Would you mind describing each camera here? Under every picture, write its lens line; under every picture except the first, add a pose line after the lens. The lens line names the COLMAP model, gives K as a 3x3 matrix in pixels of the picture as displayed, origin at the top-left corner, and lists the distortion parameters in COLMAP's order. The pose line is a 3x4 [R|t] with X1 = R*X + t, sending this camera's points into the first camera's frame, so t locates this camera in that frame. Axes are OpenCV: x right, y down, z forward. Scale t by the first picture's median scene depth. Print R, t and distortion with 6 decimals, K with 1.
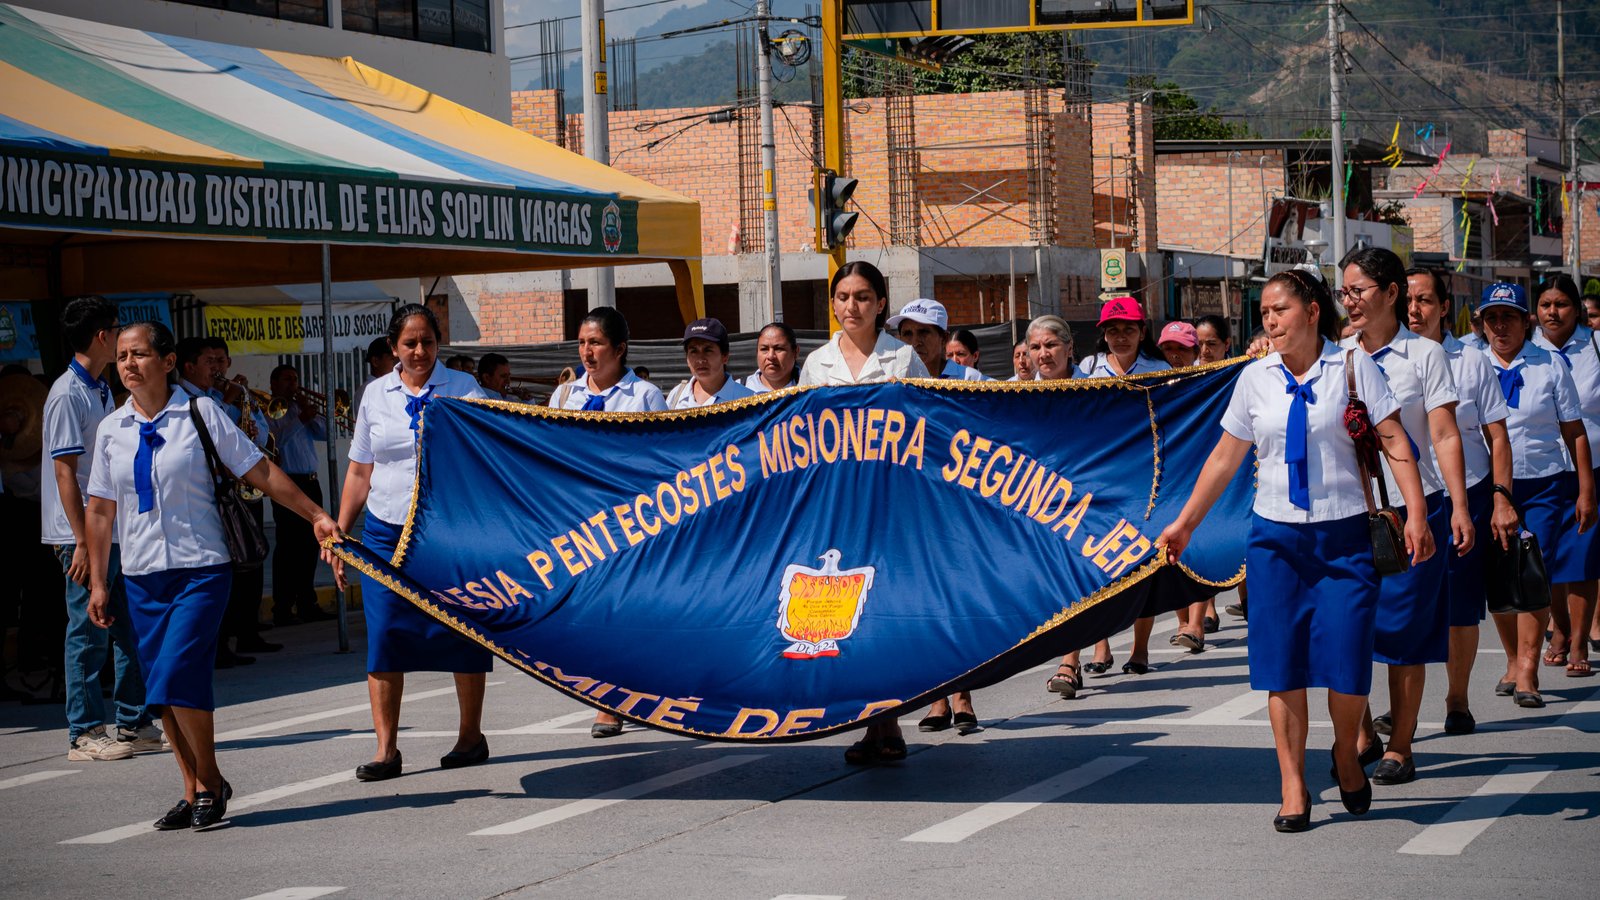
lens RADIAL K [[3441.4, 0, 802.7], [0, 3441.4, 463.0], [0, 0, 1]] dist [-0.024116, 0.000000]
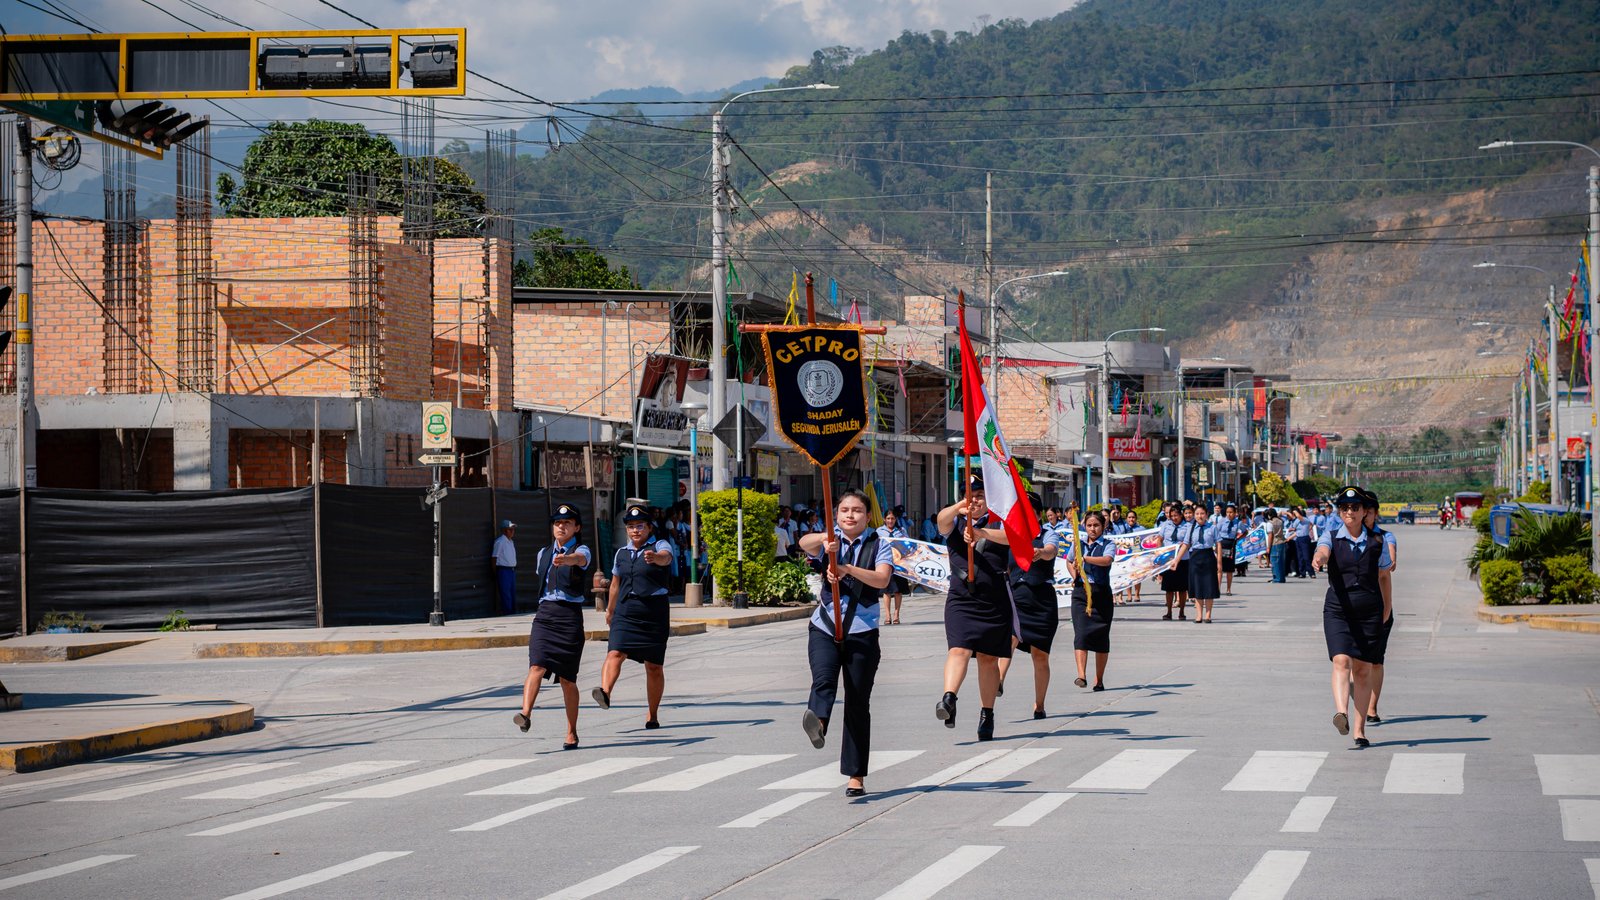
lens RADIAL K [[3441.4, 0, 775.1], [0, 3441.4, 443.1], [0, 0, 1]] dist [-0.024116, 0.000000]
pose [[0.987856, 0.029699, 0.152506, 0.041399], [-0.021337, 0.998193, -0.056178, -0.006718], [-0.153899, 0.052242, 0.986705, 0.152868]]
